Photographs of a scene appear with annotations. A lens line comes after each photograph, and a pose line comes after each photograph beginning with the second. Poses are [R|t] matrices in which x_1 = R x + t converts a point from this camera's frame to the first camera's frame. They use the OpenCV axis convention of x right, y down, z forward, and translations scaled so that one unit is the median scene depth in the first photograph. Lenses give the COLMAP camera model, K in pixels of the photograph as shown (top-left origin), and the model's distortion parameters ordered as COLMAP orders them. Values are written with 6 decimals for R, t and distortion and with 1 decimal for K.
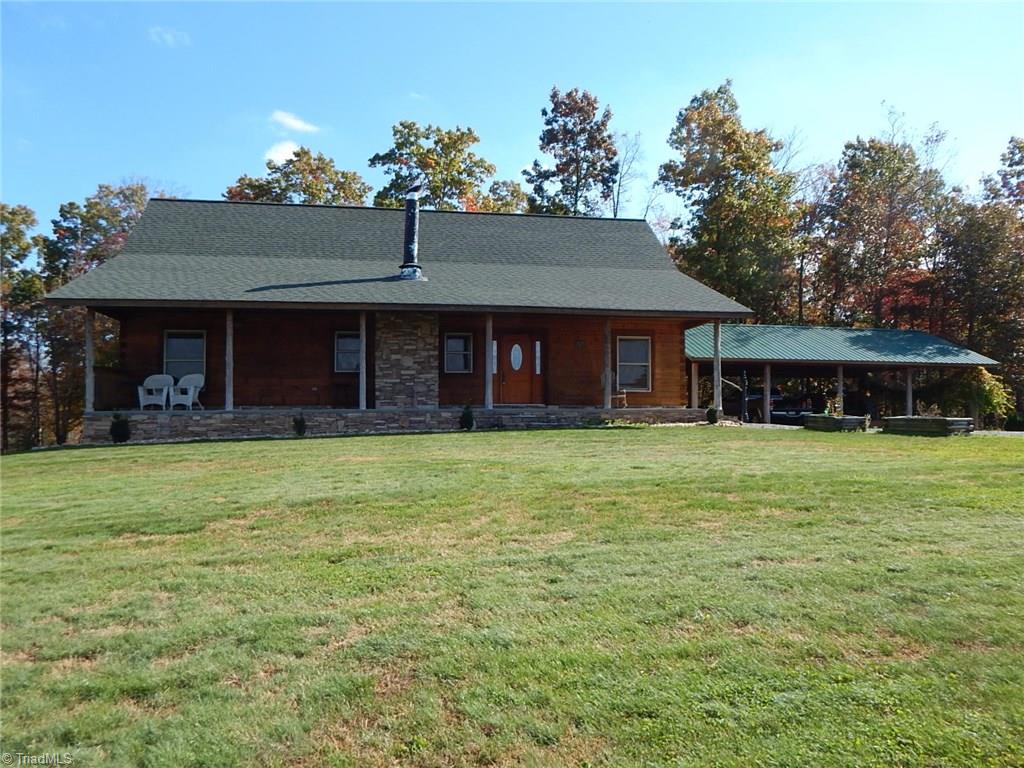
lens RADIAL K [[744.2, 0, 512.0], [0, 744.2, 384.0], [0, 0, 1]] dist [0.008473, -0.100045]
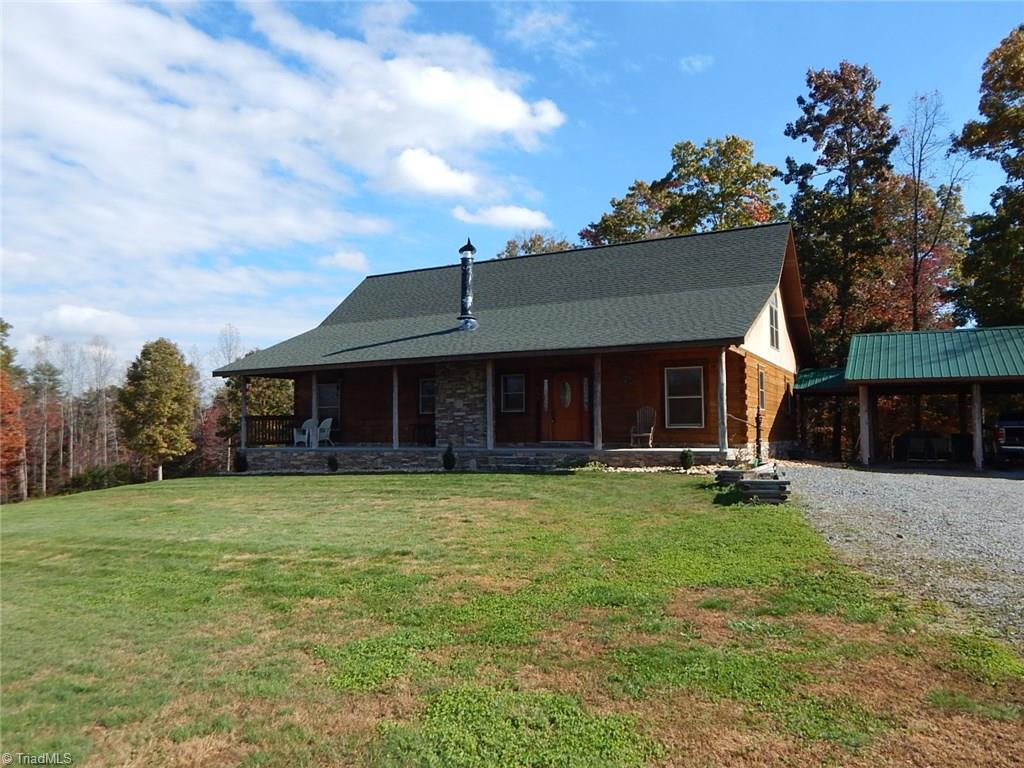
lens RADIAL K [[744.2, 0, 512.0], [0, 744.2, 384.0], [0, 0, 1]] dist [0.008473, -0.100045]
pose [[0.779697, -0.039341, -0.624920, 0.615268], [0.031604, 0.999225, -0.023473, -0.031517], [0.625359, -0.001448, 0.780336, 0.179964]]
